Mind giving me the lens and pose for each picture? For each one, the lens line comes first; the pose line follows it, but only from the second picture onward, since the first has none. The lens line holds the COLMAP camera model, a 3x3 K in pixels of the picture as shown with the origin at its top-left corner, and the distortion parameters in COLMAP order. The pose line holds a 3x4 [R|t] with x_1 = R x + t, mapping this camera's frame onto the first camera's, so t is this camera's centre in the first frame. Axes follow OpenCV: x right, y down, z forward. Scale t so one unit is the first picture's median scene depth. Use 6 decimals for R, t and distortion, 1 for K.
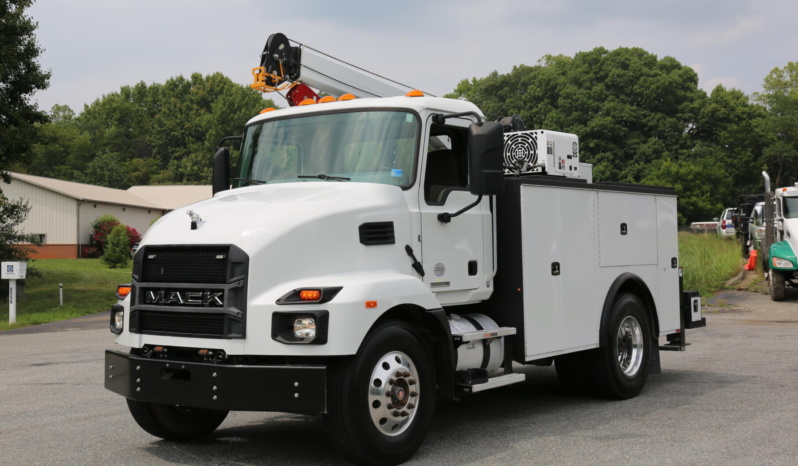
lens RADIAL K [[1054.8, 0, 399.0], [0, 1054.8, 233.0], [0, 0, 1]] dist [0.059945, 0.024218]
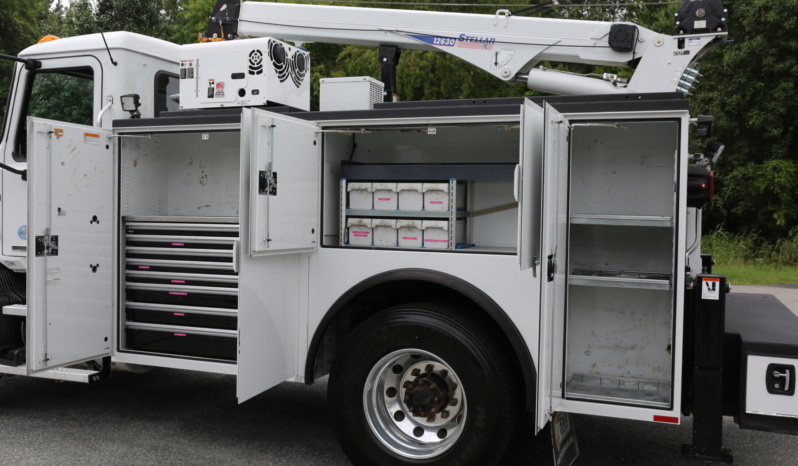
lens RADIAL K [[758.2, 0, 399.0], [0, 758.2, 233.0], [0, 0, 1]] dist [-0.057853, 0.125490]
pose [[0.260997, 0.054690, -0.963789, 0.658570], [-0.005561, 0.998462, 0.055152, -0.002081], [0.965324, -0.009035, 0.260900, 1.005536]]
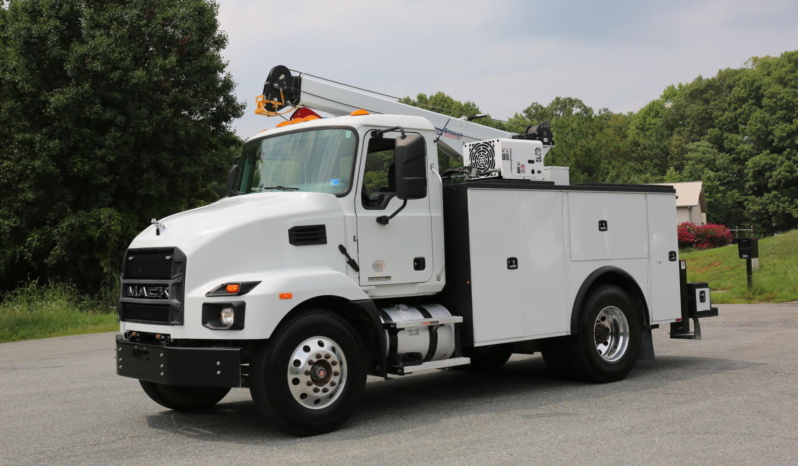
lens RADIAL K [[961.8, 0, 399.0], [0, 961.8, 233.0], [0, 0, 1]] dist [0.029543, 0.053074]
pose [[0.974007, -0.021467, -0.225497, 0.260185], [0.021111, 0.999769, -0.003993, 0.003562], [0.225530, -0.000872, 0.974236, -0.009211]]
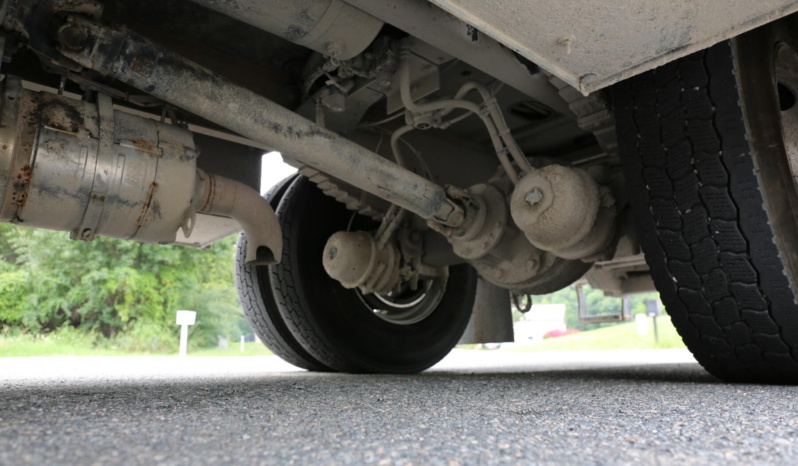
lens RADIAL K [[538.8, 0, 399.0], [0, 538.8, 233.0], [0, 0, 1]] dist [-0.114896, 0.094199]
pose [[0.977978, -0.038269, -0.205168, 0.141113], [-0.003855, 0.979565, -0.201090, 0.171420], [0.208671, 0.197452, 0.957846, 0.994617]]
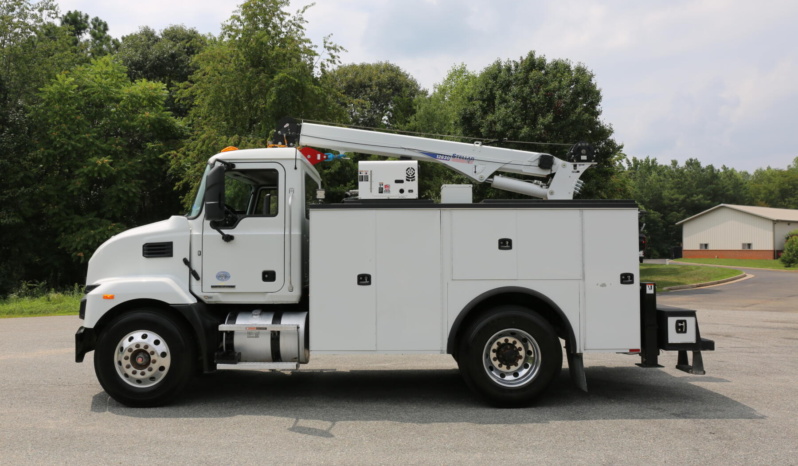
lens RADIAL K [[618.1, 0, 399.0], [0, 618.1, 233.0], [0, 0, 1]] dist [-0.060141, 0.005091]
pose [[0.596395, -0.017620, -0.802498, 0.715814], [0.004783, 0.999819, -0.018398, -0.004671], [0.802677, 0.007134, 0.596371, 0.624096]]
